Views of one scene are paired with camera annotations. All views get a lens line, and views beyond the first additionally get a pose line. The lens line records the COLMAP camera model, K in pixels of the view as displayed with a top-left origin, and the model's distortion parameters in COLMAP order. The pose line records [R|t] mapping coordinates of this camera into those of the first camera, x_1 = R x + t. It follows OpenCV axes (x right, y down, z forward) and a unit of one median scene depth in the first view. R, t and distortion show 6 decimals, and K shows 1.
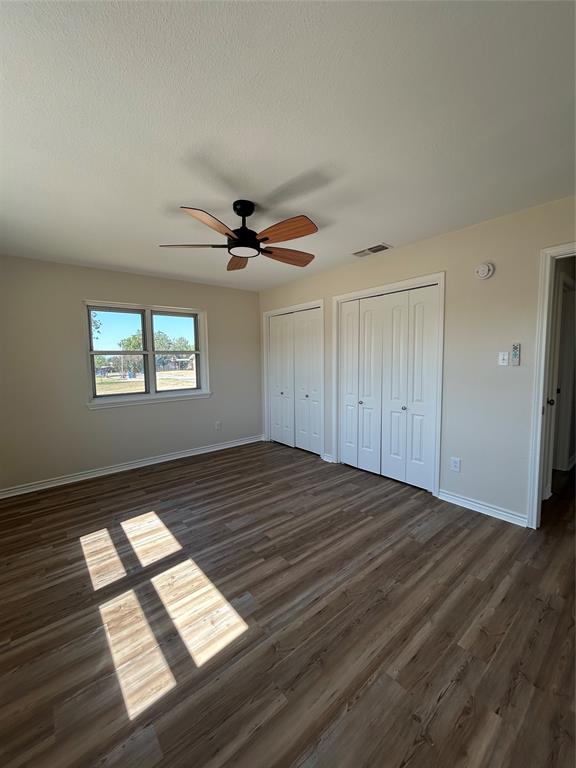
lens RADIAL K [[308.0, 0, 287.6], [0, 308.0, 383.5], [0, 0, 1]] dist [-0.000567, 0.000553]
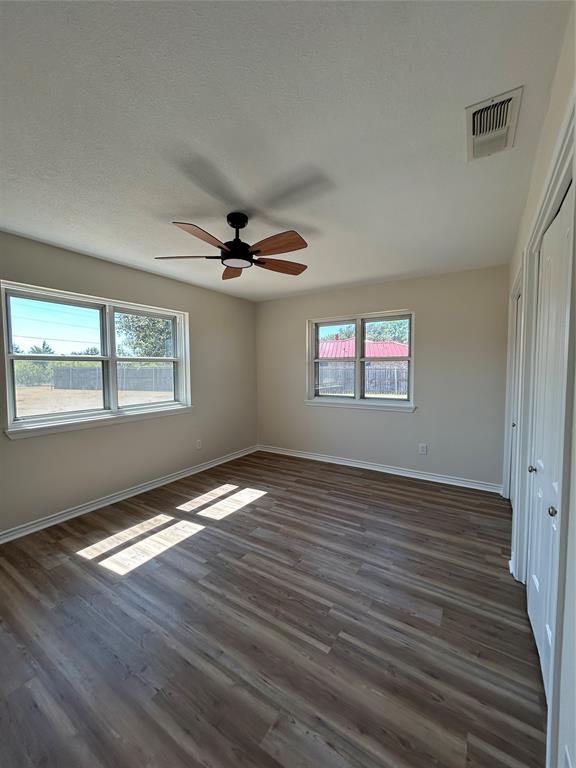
lens RADIAL K [[308.0, 0, 287.6], [0, 308.0, 383.5], [0, 0, 1]] dist [-0.000567, 0.000553]
pose [[0.297972, 0.062058, -0.952555, 0.804340], [-0.077572, 0.996158, 0.040633, -0.073953], [0.951418, 0.061784, 0.301641, 0.776188]]
